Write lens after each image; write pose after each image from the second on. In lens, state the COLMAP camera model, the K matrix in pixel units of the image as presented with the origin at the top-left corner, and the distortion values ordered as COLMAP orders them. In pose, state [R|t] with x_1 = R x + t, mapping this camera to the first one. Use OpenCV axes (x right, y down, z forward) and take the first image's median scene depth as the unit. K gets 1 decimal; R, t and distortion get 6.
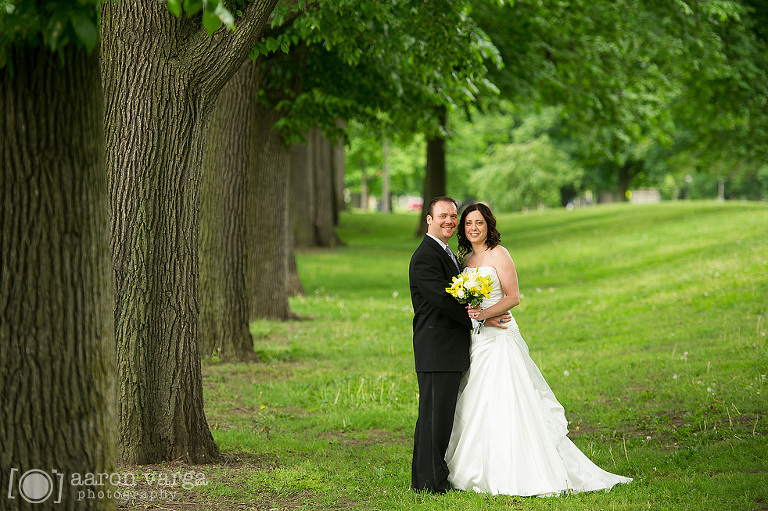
lens RADIAL K [[3516.7, 0, 384.0], [0, 3516.7, 255.5], [0, 0, 1]] dist [2.670670, -1.545030]
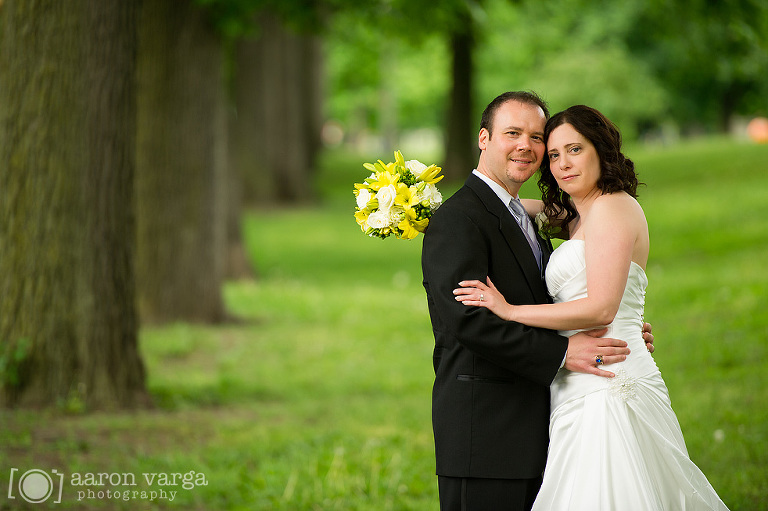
lens RADIAL K [[4750.6, 0, 384.0], [0, 4750.6, 255.5], [0, 0, 1]] dist [2.711279, 3.642112]
pose [[0.999996, -0.002705, -0.000516, 0.000846], [0.002709, 0.999963, 0.008148, -0.000132], [0.000494, -0.008149, 0.999967, 0.199007]]
